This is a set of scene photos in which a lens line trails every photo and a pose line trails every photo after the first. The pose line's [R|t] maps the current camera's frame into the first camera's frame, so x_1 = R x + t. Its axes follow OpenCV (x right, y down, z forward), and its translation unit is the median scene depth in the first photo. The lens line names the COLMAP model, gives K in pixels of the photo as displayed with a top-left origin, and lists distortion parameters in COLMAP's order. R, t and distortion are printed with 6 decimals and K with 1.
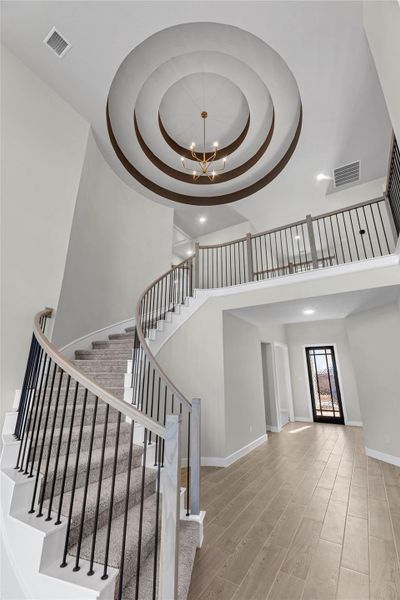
lens RADIAL K [[249.2, 0, 205.3], [0, 249.2, 297.9], [0, 0, 1]] dist [0.000478, -0.000374]
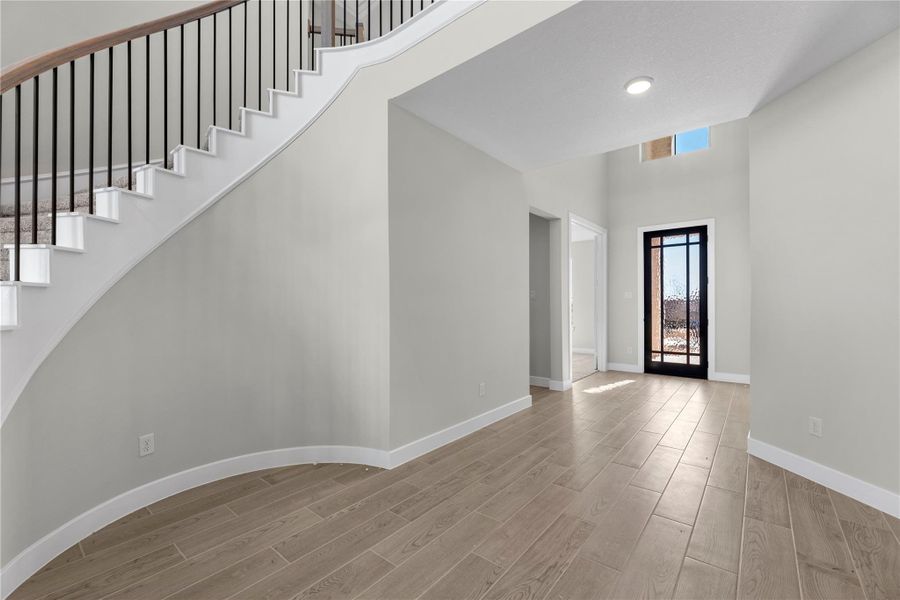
lens RADIAL K [[373.8, 0, 450.0], [0, 373.8, 300.0], [0, 0, 1]] dist [0.000478, -0.000374]
pose [[0.989752, -0.003891, -0.142747, 0.155265], [0.044934, 0.957337, 0.285459, 0.117665], [0.135546, -0.288948, 0.947700, 0.263538]]
